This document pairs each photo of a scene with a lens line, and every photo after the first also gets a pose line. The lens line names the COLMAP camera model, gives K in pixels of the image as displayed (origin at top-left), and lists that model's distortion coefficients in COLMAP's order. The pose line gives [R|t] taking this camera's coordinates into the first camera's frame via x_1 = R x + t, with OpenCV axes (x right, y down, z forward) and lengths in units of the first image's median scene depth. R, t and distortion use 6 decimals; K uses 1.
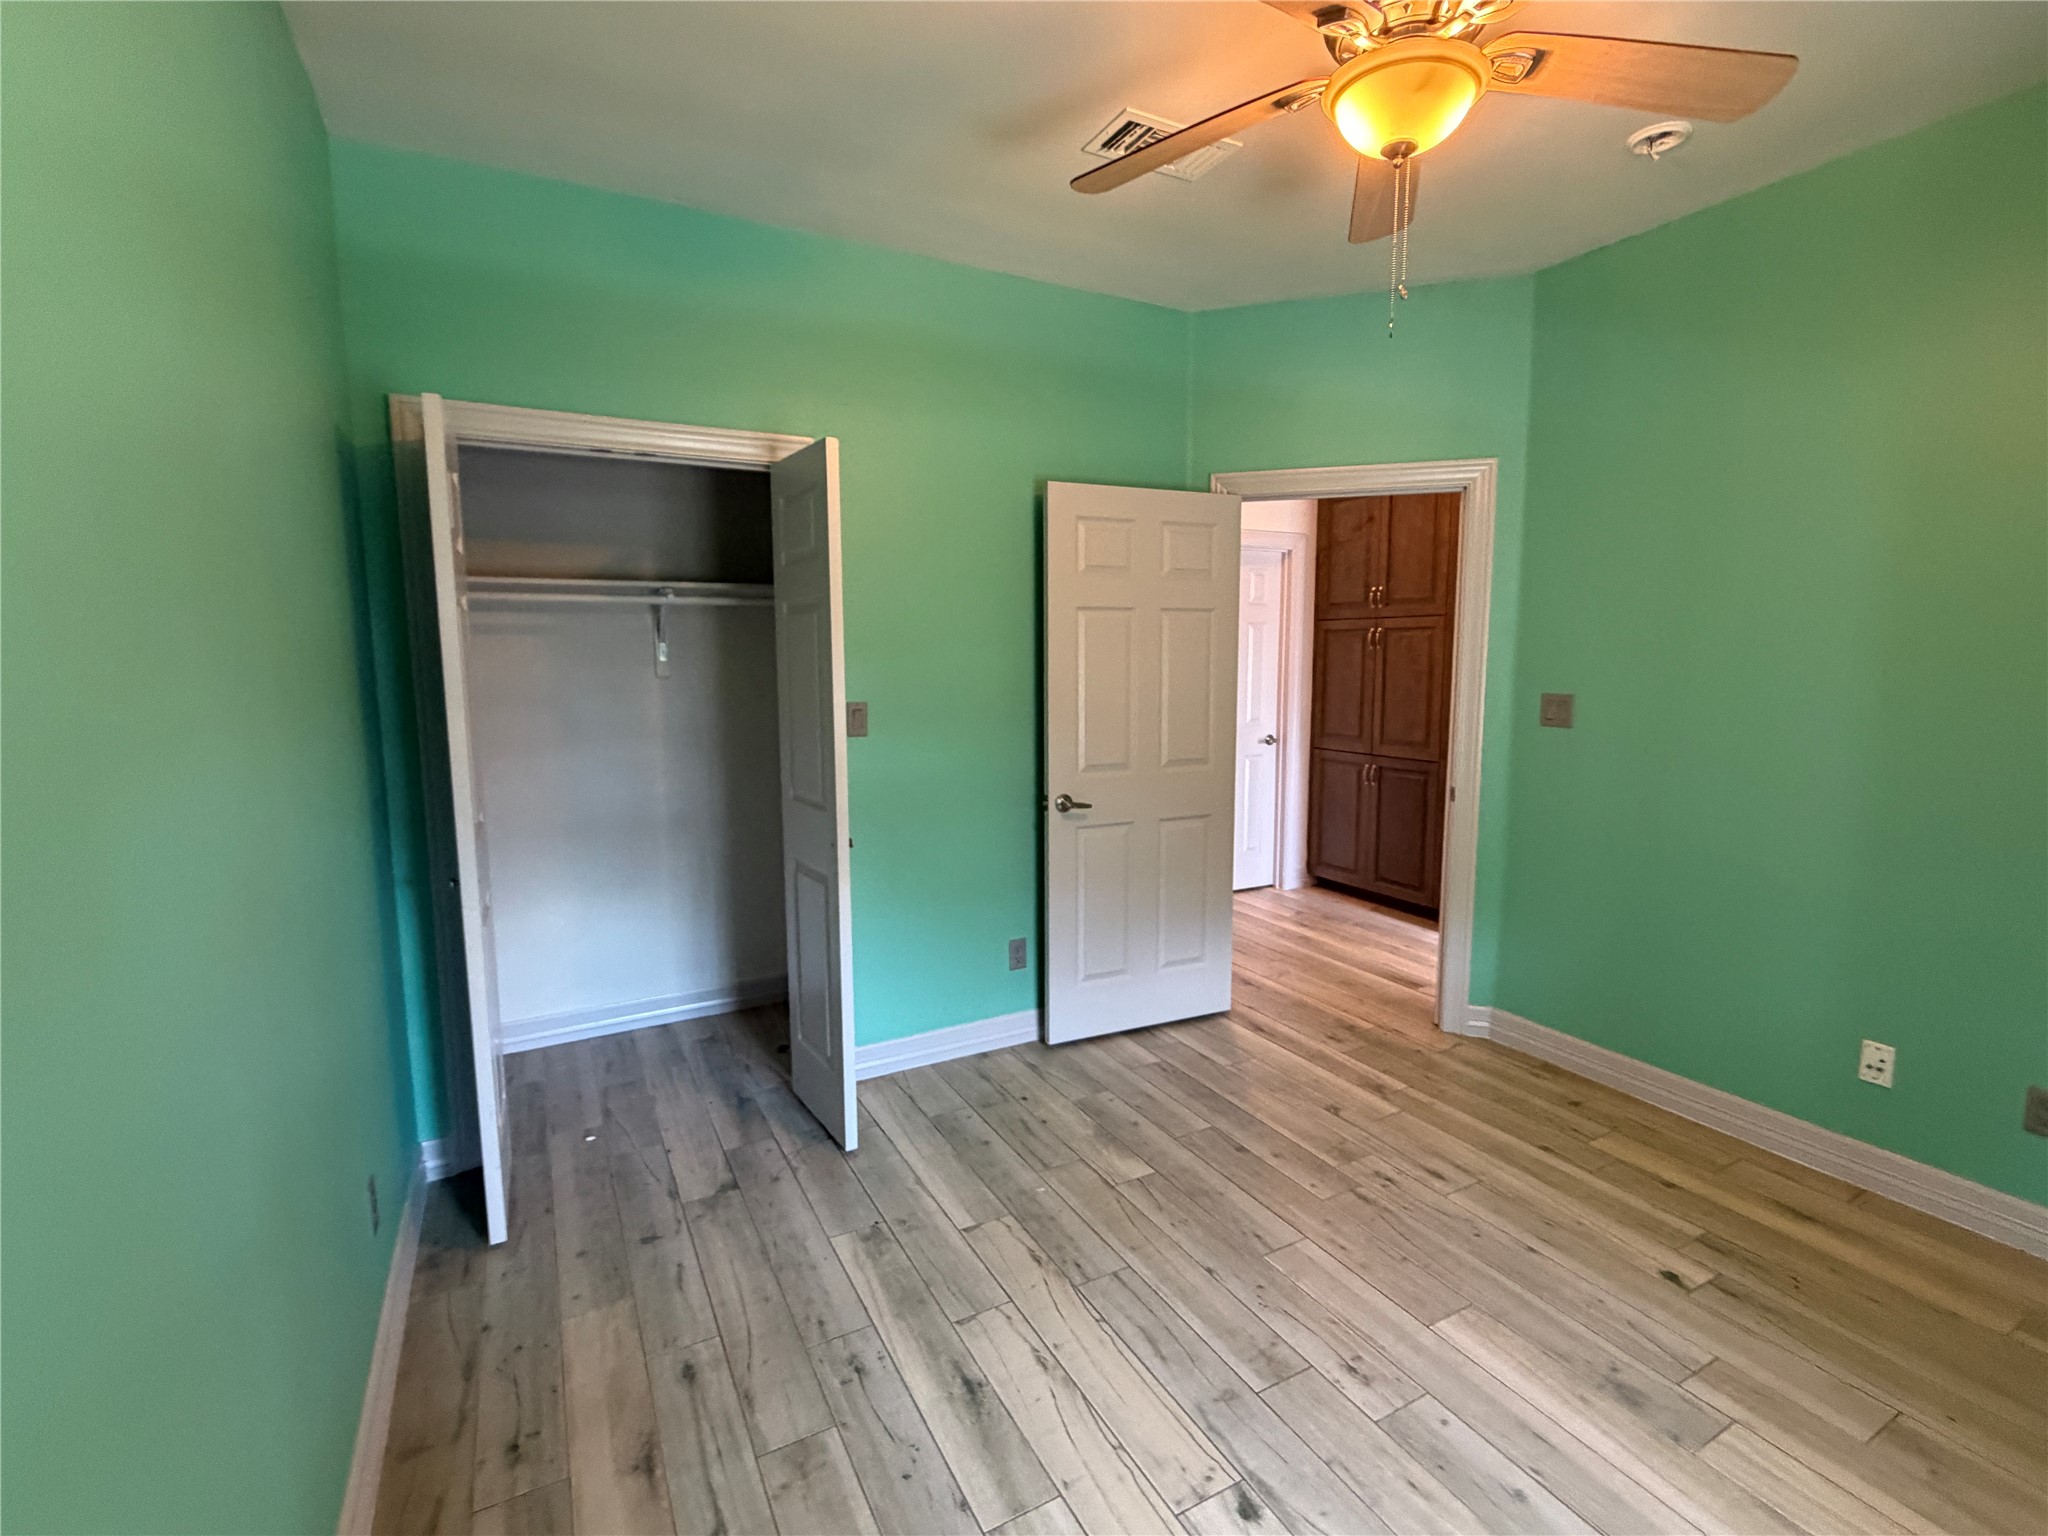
lens RADIAL K [[930.2, 0, 1020.7], [0, 930.2, 763.9], [0, 0, 1]] dist [0.000042, 0.000107]
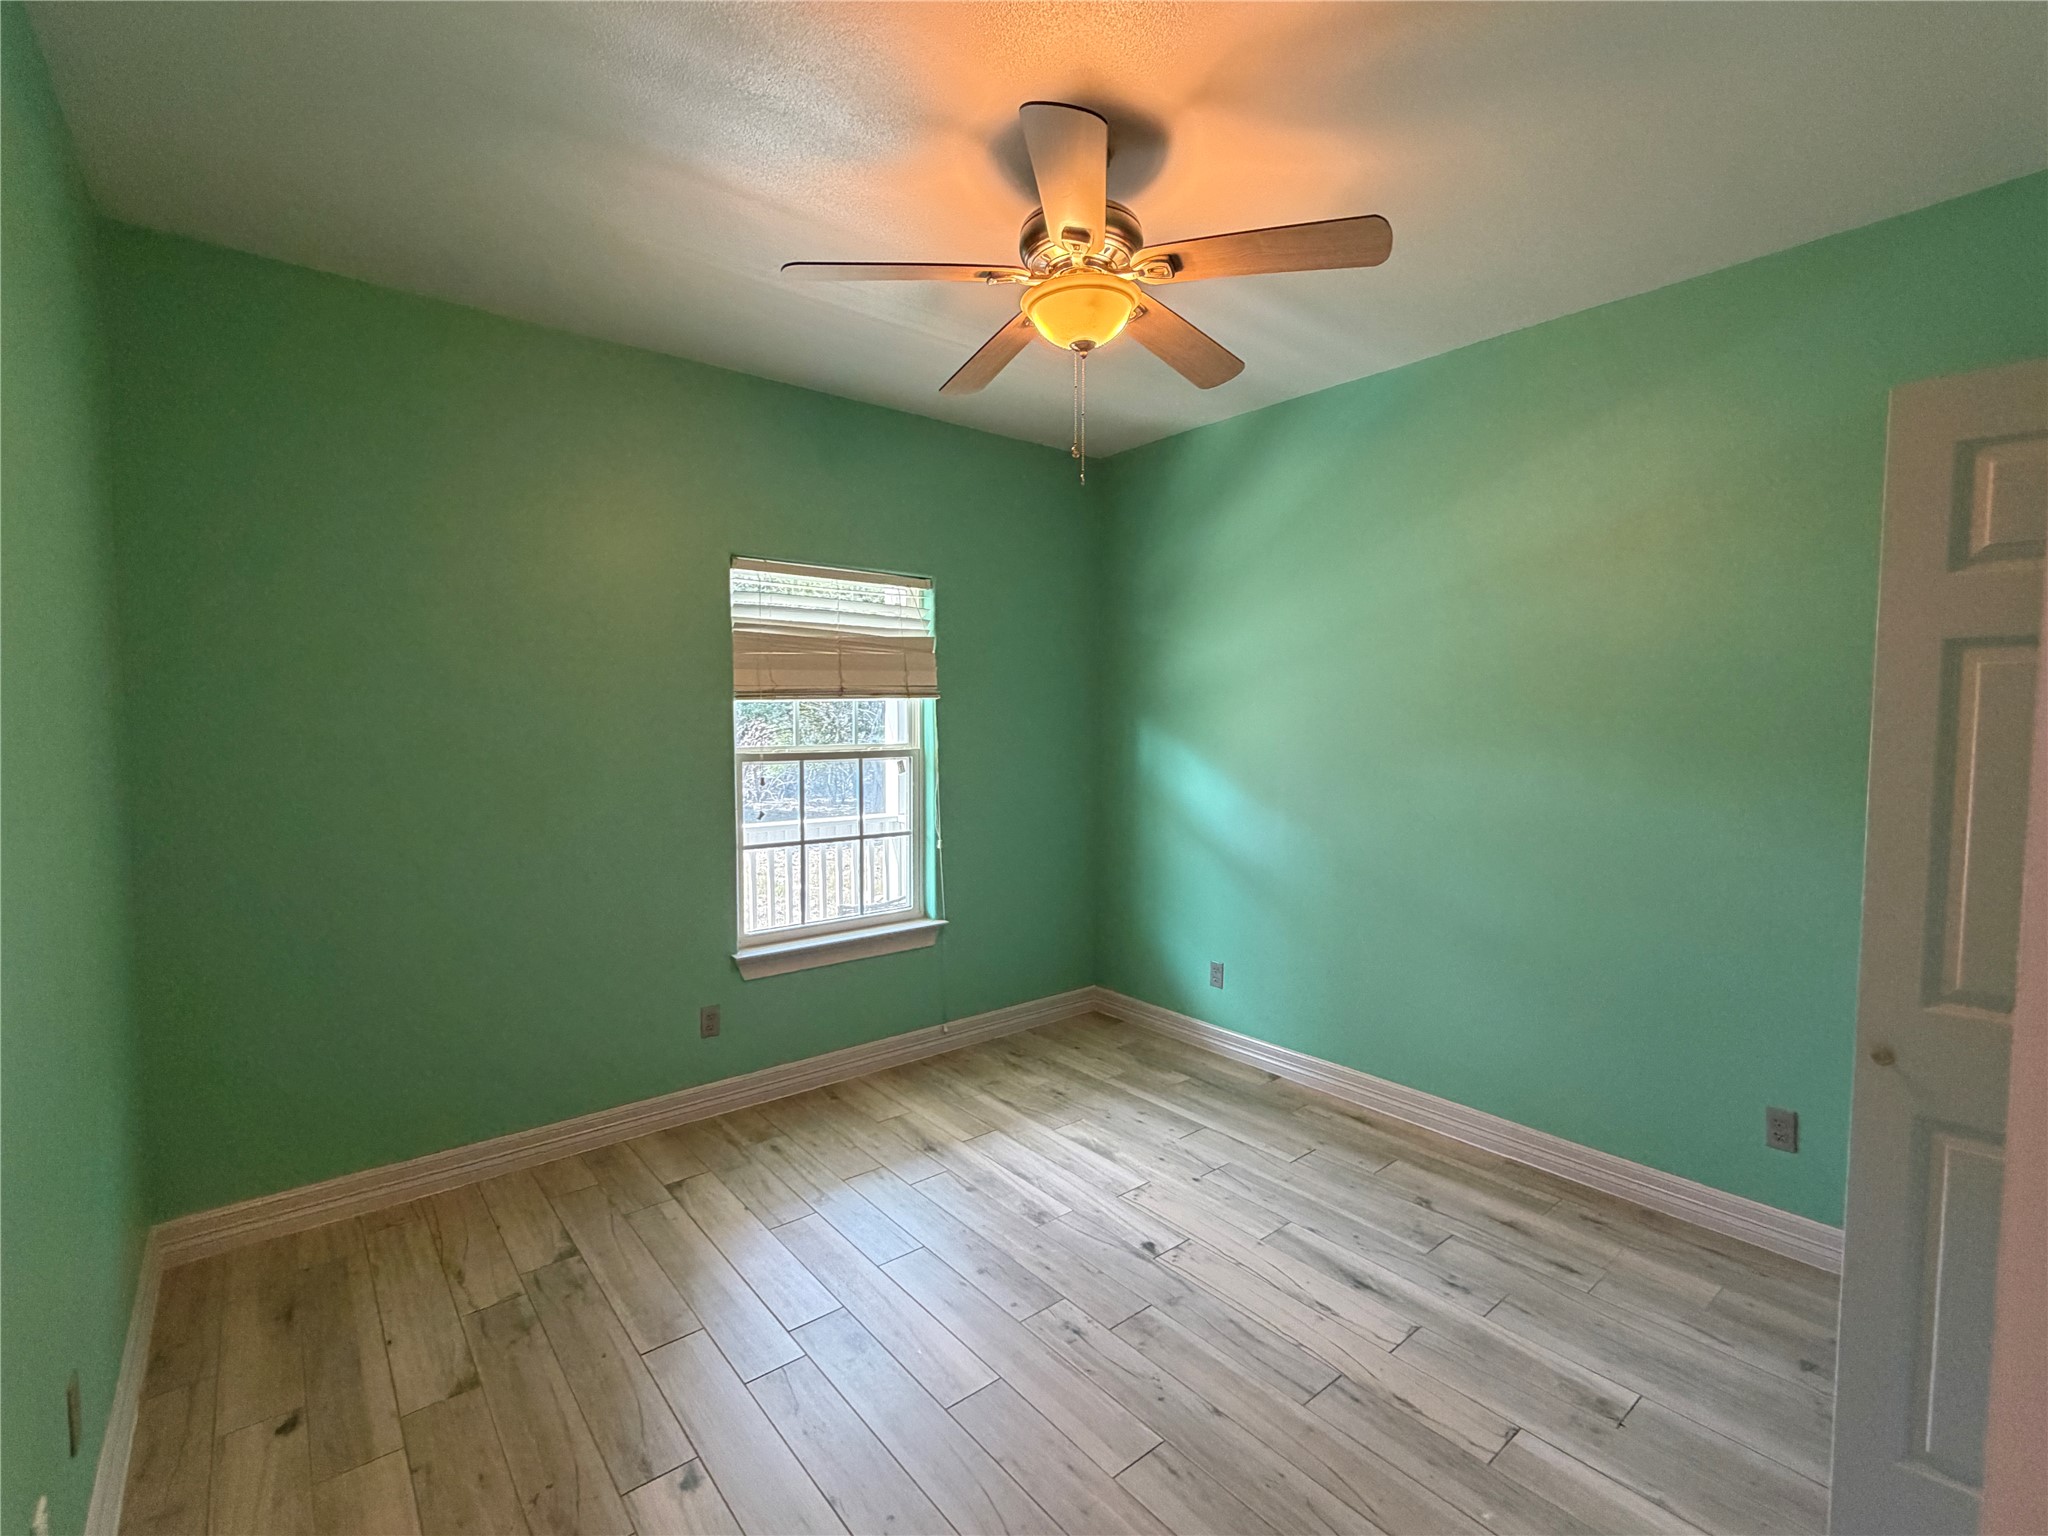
lens RADIAL K [[930.2, 0, 1025.4], [0, 930.2, 769.9], [0, 0, 1]] dist [0.000042, 0.000107]
pose [[-0.980662, 0.016200, -0.195038, 0.583648], [-0.019350, 0.983660, 0.178994, -0.236029], [0.194751, 0.179307, -0.964324, 1.823727]]
